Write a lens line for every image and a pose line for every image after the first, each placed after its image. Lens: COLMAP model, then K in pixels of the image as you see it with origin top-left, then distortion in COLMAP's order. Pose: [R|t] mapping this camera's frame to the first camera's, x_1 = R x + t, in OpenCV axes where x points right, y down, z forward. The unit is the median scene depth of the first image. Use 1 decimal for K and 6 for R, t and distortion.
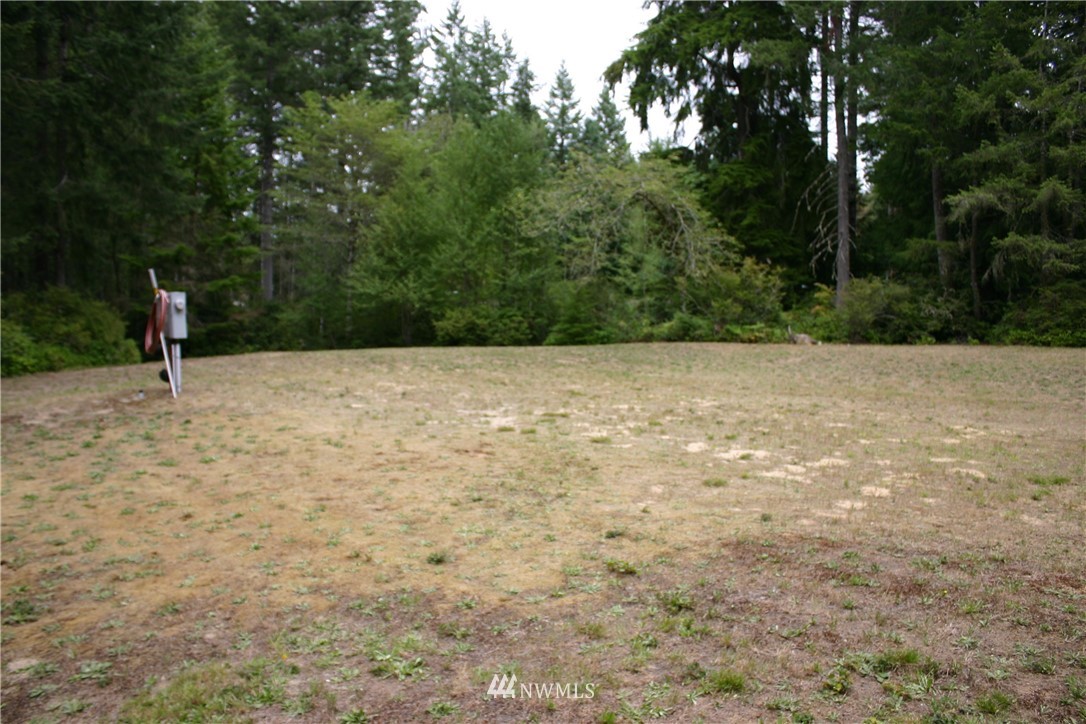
lens RADIAL K [[929.6, 0, 544.7], [0, 929.6, 374.4], [0, 0, 1]] dist [-0.168740, 0.179812]
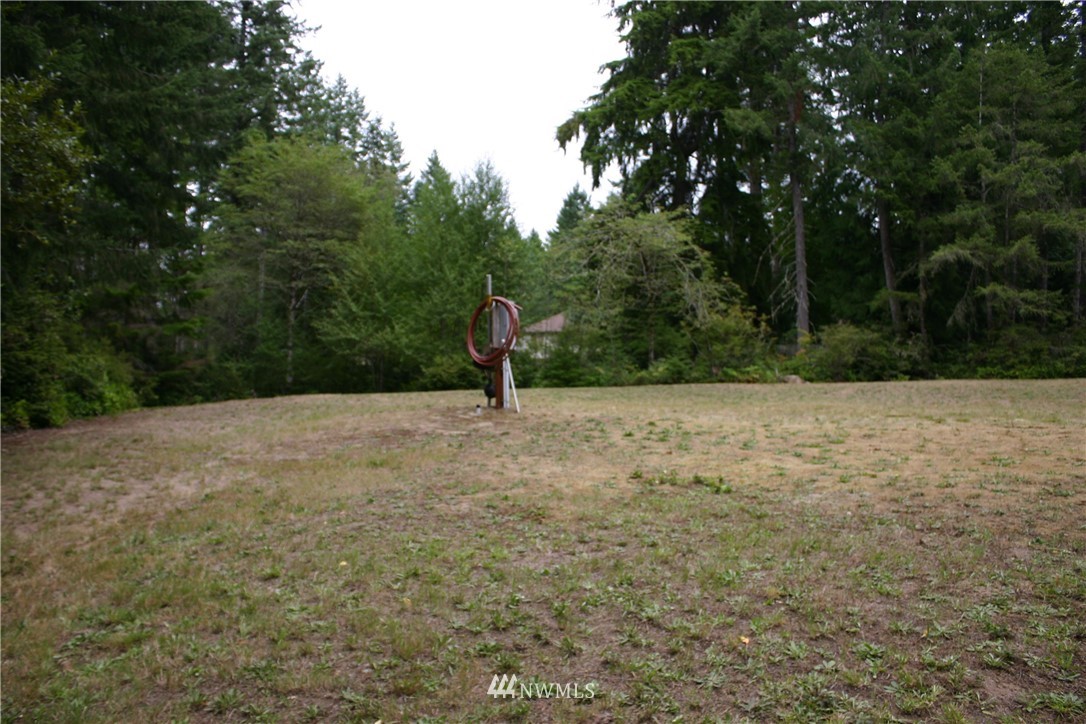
lens RADIAL K [[929.6, 0, 544.7], [0, 929.6, 374.4], [0, 0, 1]] dist [-0.168740, 0.179812]
pose [[0.966120, -0.004133, 0.258061, -0.270030], [0.022946, 0.997288, -0.069930, 0.023853], [-0.257072, 0.073482, 0.963594, 0.017334]]
